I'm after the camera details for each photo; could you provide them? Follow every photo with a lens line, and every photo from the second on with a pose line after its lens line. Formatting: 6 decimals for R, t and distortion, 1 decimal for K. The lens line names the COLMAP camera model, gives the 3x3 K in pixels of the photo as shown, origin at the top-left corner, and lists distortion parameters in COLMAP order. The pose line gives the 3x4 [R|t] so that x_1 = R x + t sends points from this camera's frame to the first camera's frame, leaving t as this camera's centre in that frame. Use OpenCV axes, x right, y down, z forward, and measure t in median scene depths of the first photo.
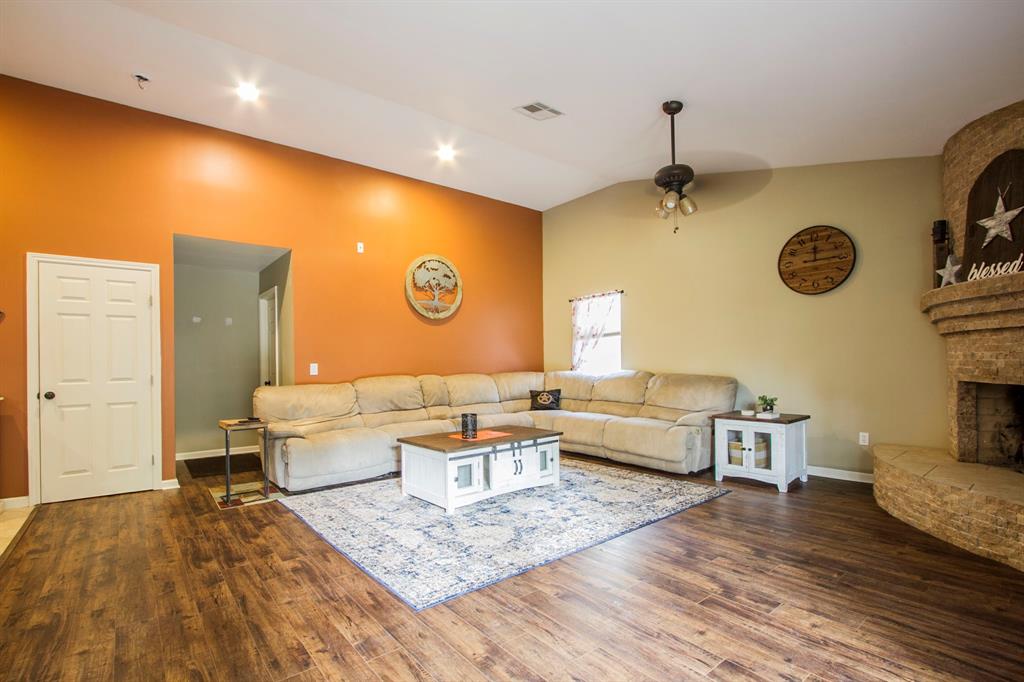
lens RADIAL K [[472.8, 0, 501.3], [0, 472.8, 349.3], [0, 0, 1]] dist [-0.015771, 0.003200]
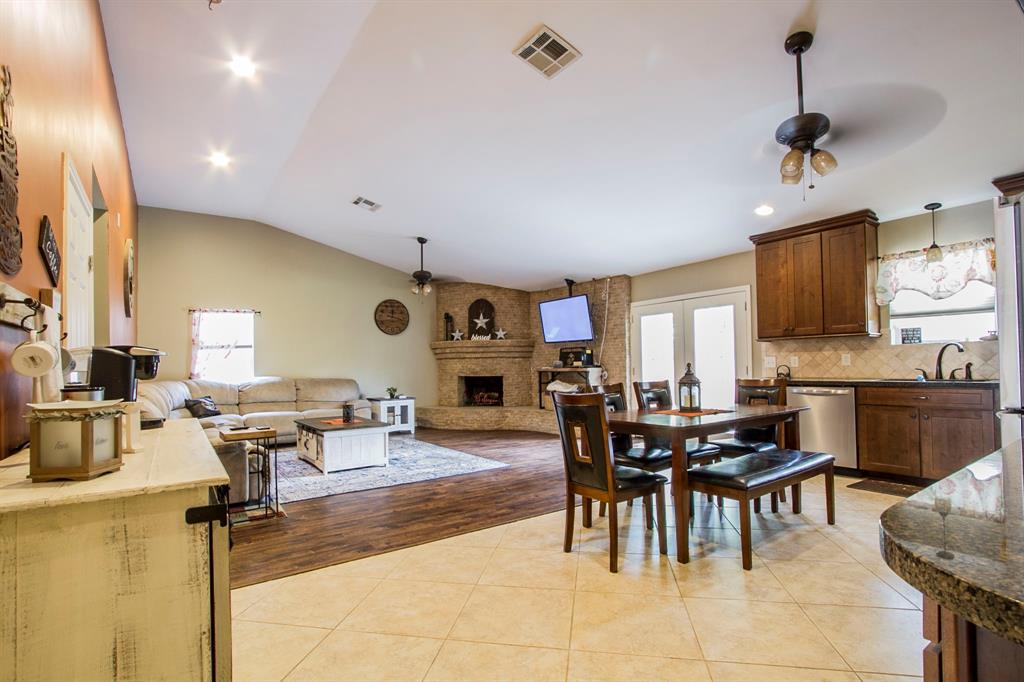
lens RADIAL K [[472.8, 0, 507.5], [0, 472.8, 359.4], [0, 0, 1]] dist [-0.015771, 0.003200]
pose [[0.072329, 0.027759, 0.996994, -1.841726], [-0.014829, 0.999532, -0.026753, 0.043364], [-0.997271, -0.012850, 0.072707, 0.577910]]
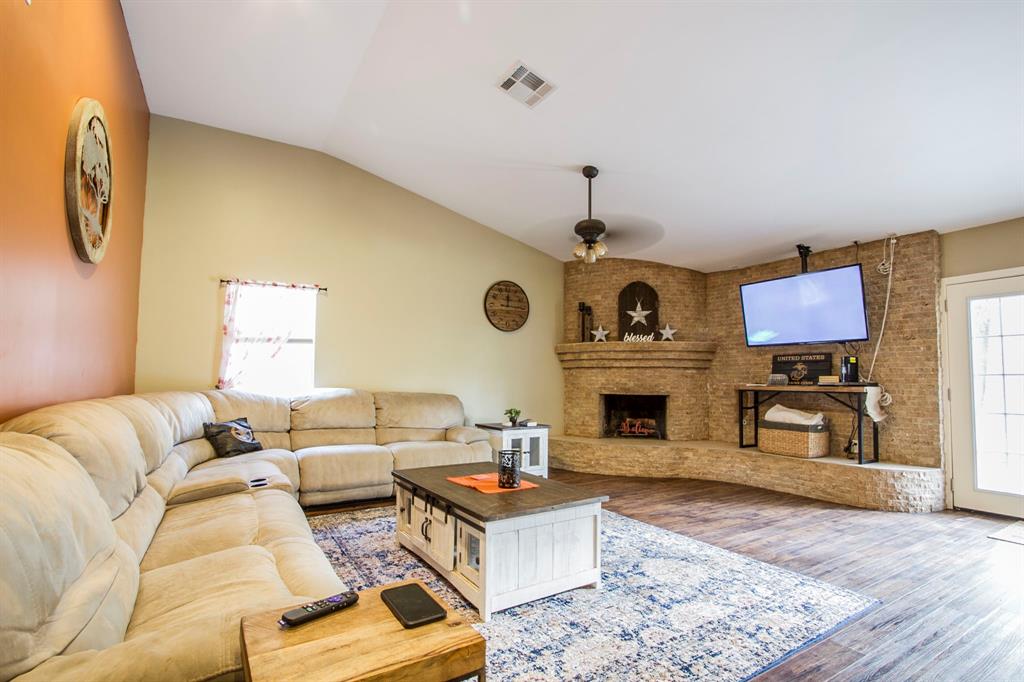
lens RADIAL K [[472.8, 0, 513.7], [0, 472.8, 359.0], [0, 0, 1]] dist [-0.015771, 0.003200]
pose [[0.137106, 0.062213, 0.988601, -0.979152], [-0.040252, 0.997551, -0.057194, 0.055971], [-0.989738, -0.031951, 0.139275, 1.184610]]
